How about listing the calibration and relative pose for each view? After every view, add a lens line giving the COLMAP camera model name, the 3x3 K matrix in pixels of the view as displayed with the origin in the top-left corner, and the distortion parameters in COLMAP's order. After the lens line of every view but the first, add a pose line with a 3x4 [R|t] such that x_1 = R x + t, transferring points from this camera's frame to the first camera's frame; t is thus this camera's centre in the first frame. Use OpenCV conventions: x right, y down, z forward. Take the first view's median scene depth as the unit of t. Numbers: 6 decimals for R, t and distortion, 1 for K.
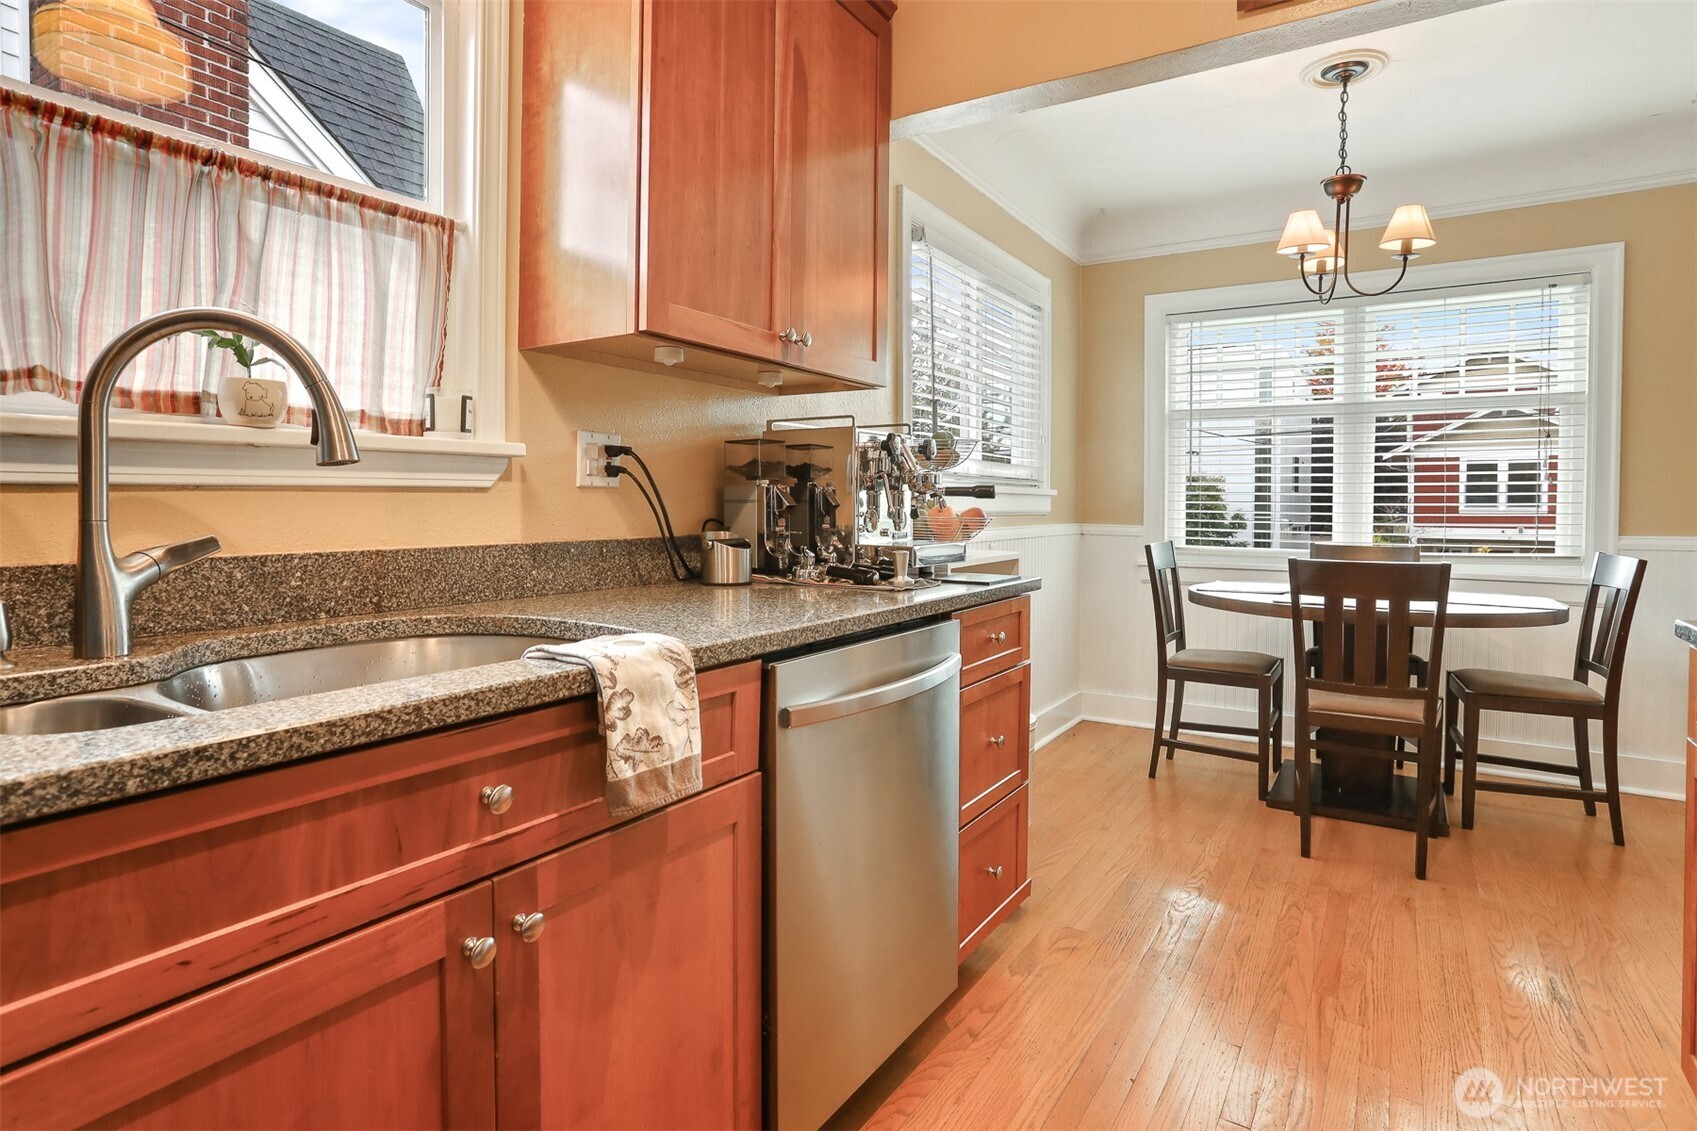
lens RADIAL K [[880.2, 0, 849.9], [0, 880.2, 522.8], [0, 0, 1]] dist [-0.057761, 0.034719]
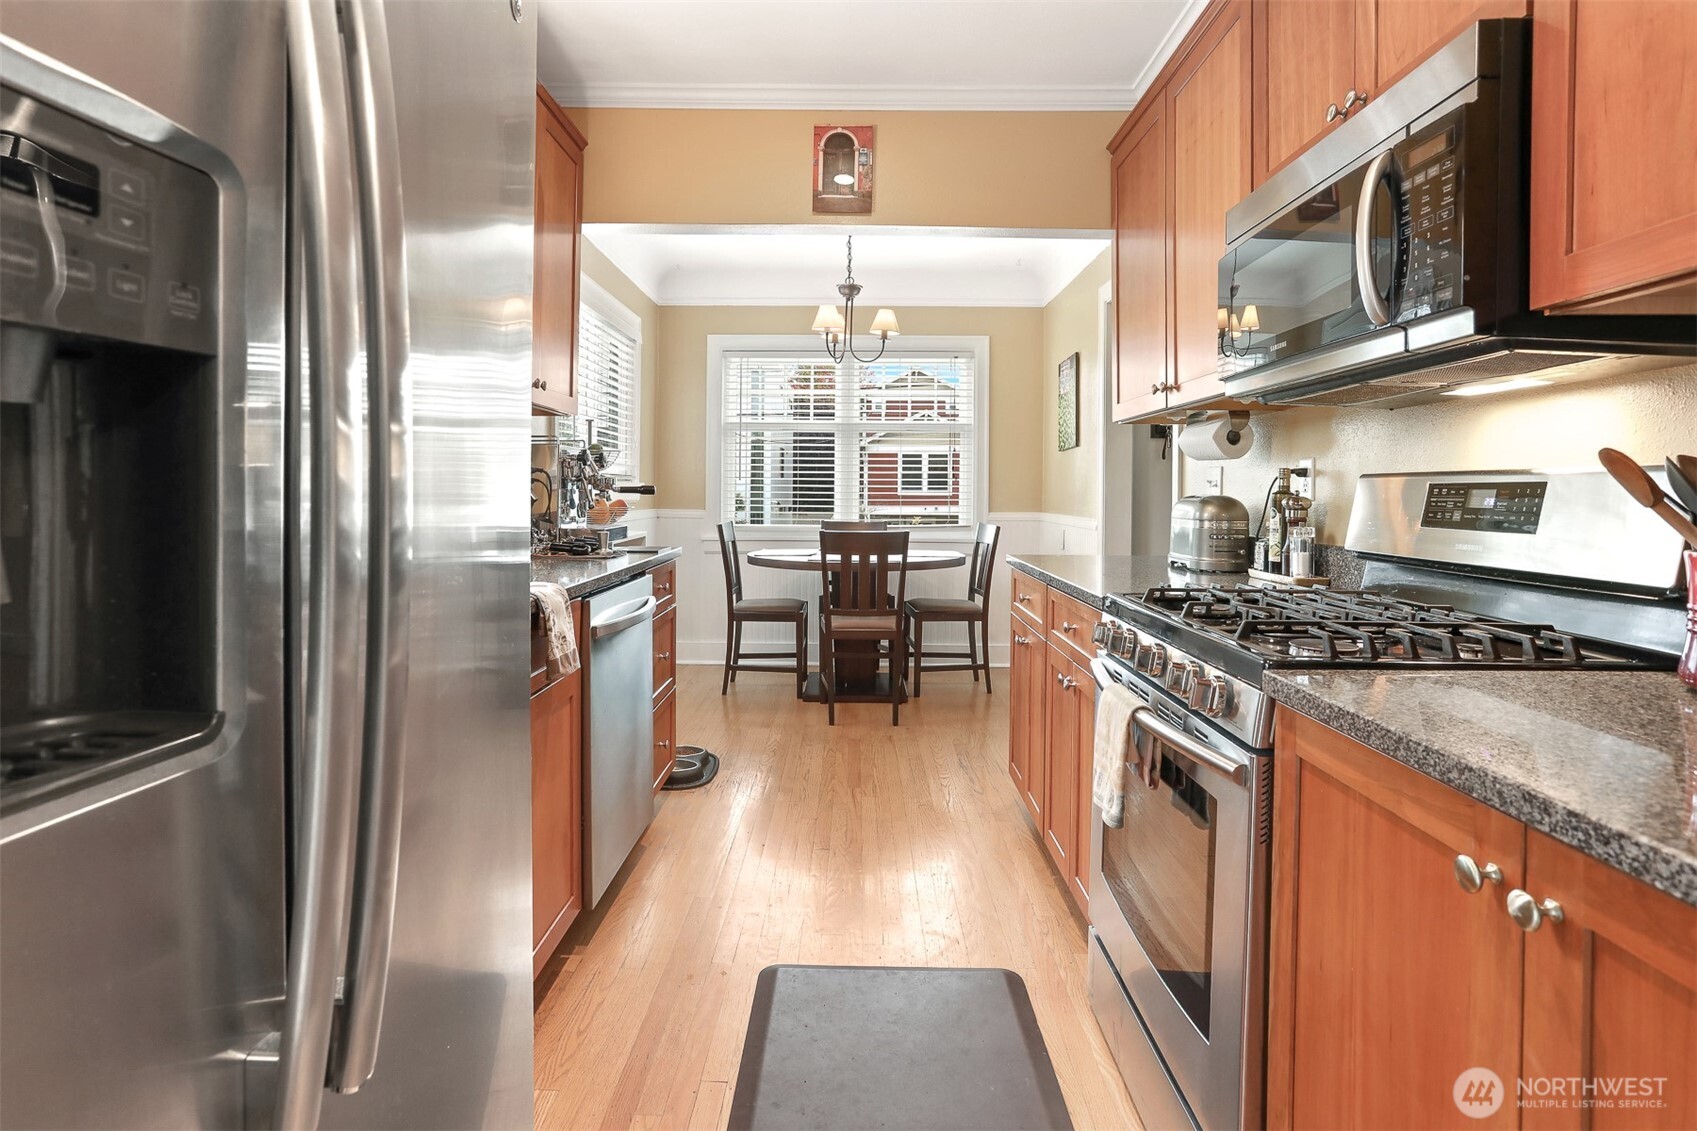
lens RADIAL K [[880.2, 0, 849.9], [0, 880.2, 522.8], [0, 0, 1]] dist [-0.057761, 0.034719]
pose [[0.843962, -0.021069, 0.535989, -0.259227], [0.009684, 0.999664, 0.024047, -0.009495], [-0.536316, -0.015104, 0.843882, -0.310354]]
